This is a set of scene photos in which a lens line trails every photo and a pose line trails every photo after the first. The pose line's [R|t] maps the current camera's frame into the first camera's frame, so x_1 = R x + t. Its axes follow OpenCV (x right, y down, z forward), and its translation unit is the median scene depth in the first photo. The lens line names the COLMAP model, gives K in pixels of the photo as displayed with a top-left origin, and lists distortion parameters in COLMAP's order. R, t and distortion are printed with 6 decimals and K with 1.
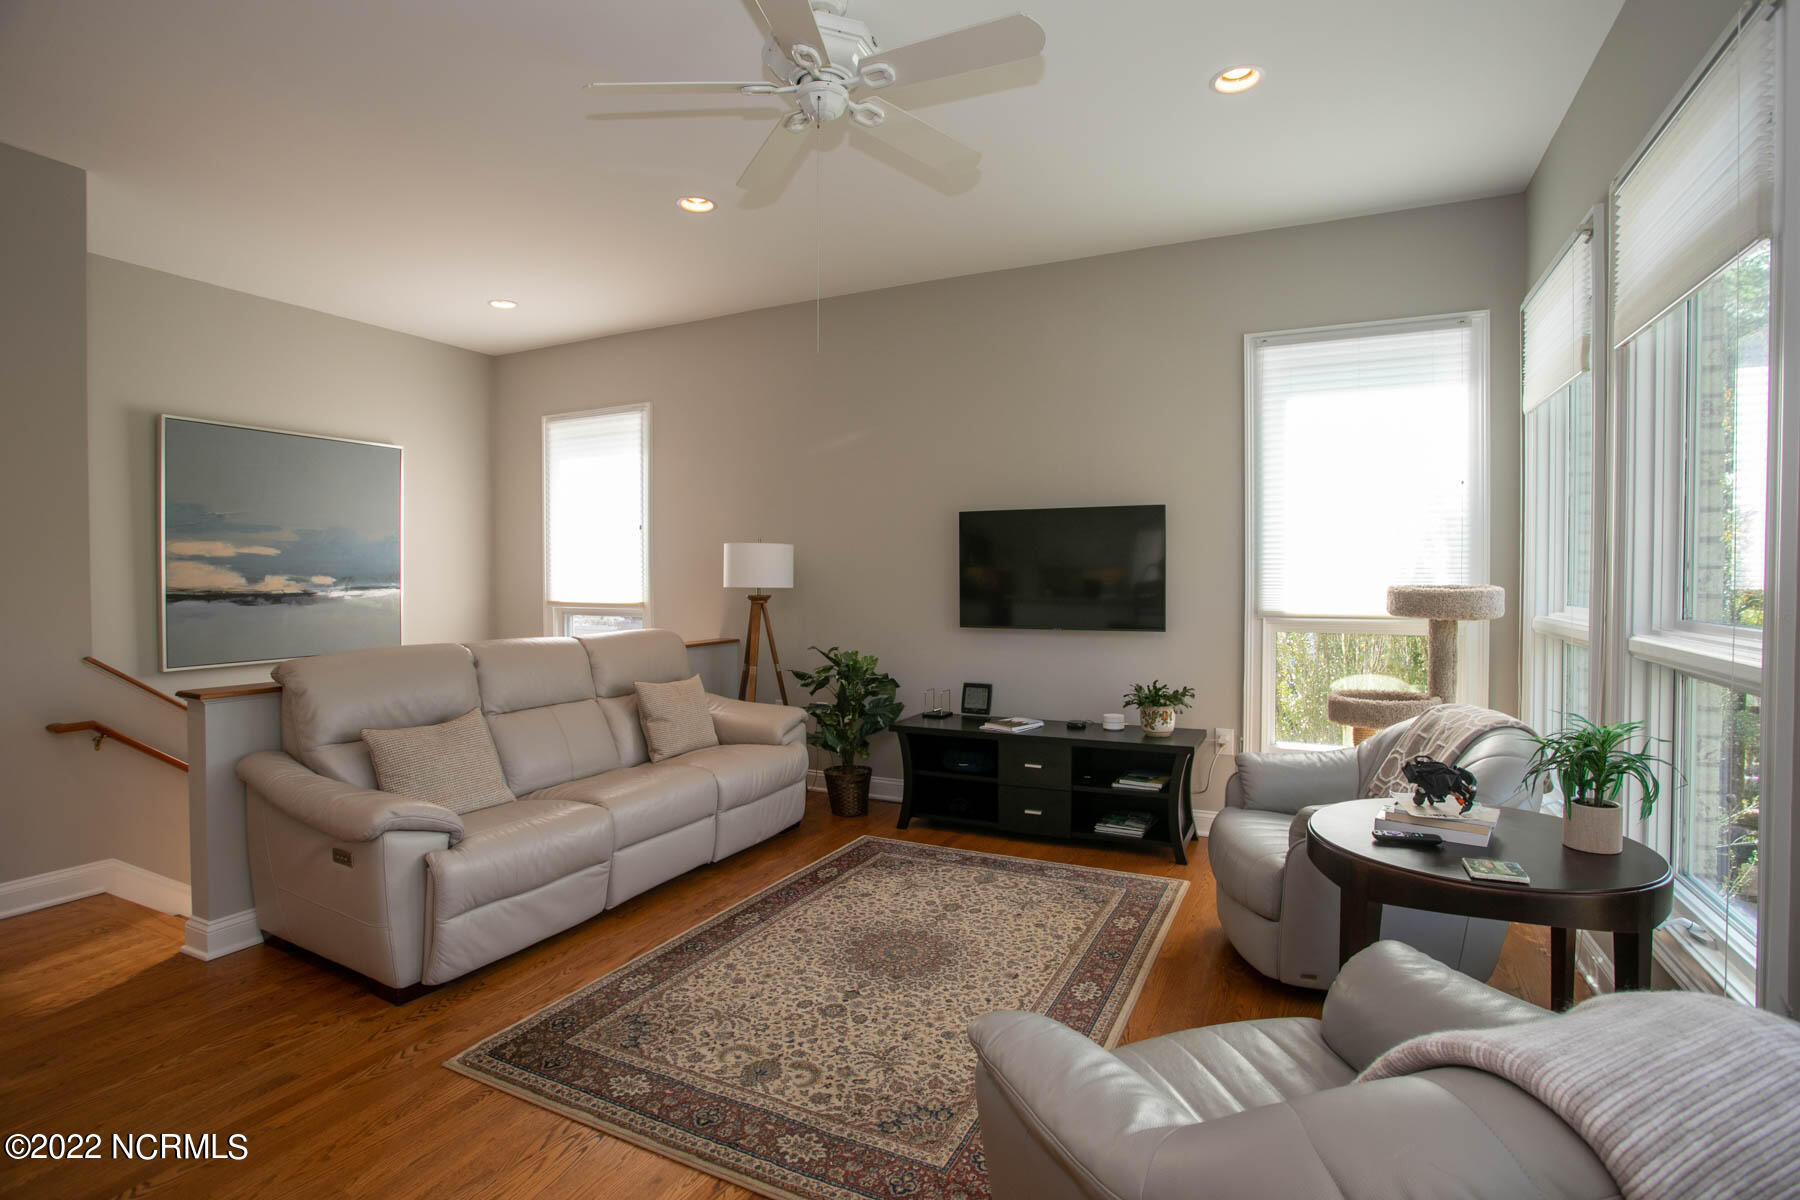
lens RADIAL K [[869.2, 0, 900.0], [0, 869.2, 600.0], [0, 0, 1]] dist [-0.073006, 0.026170]
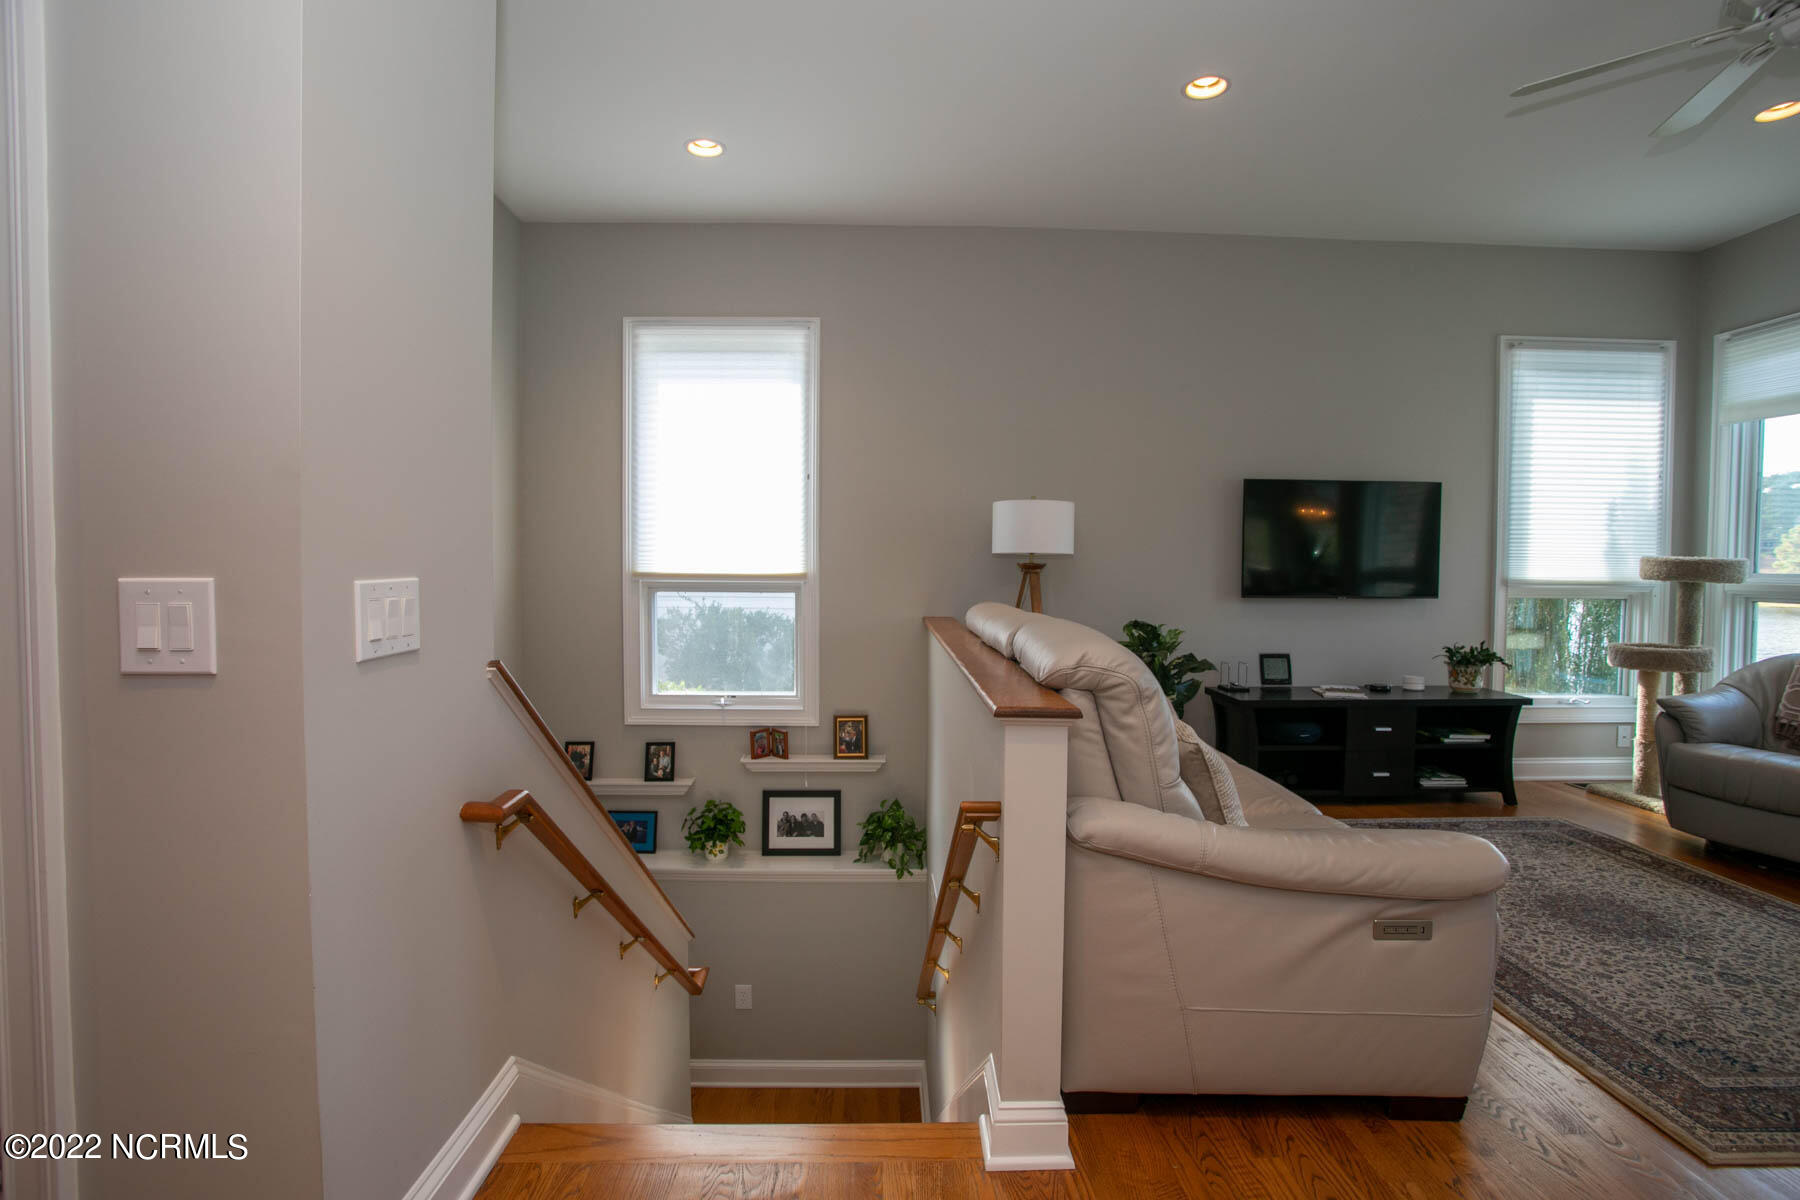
lens RADIAL K [[869.2, 0, 900.0], [0, 869.2, 600.0], [0, 0, 1]] dist [-0.073006, 0.026170]
pose [[0.890473, -0.008711, 0.454954, -0.796467], [0.001475, 0.999867, 0.016258, 0.020300], [-0.455035, -0.013806, 0.890367, 0.358130]]
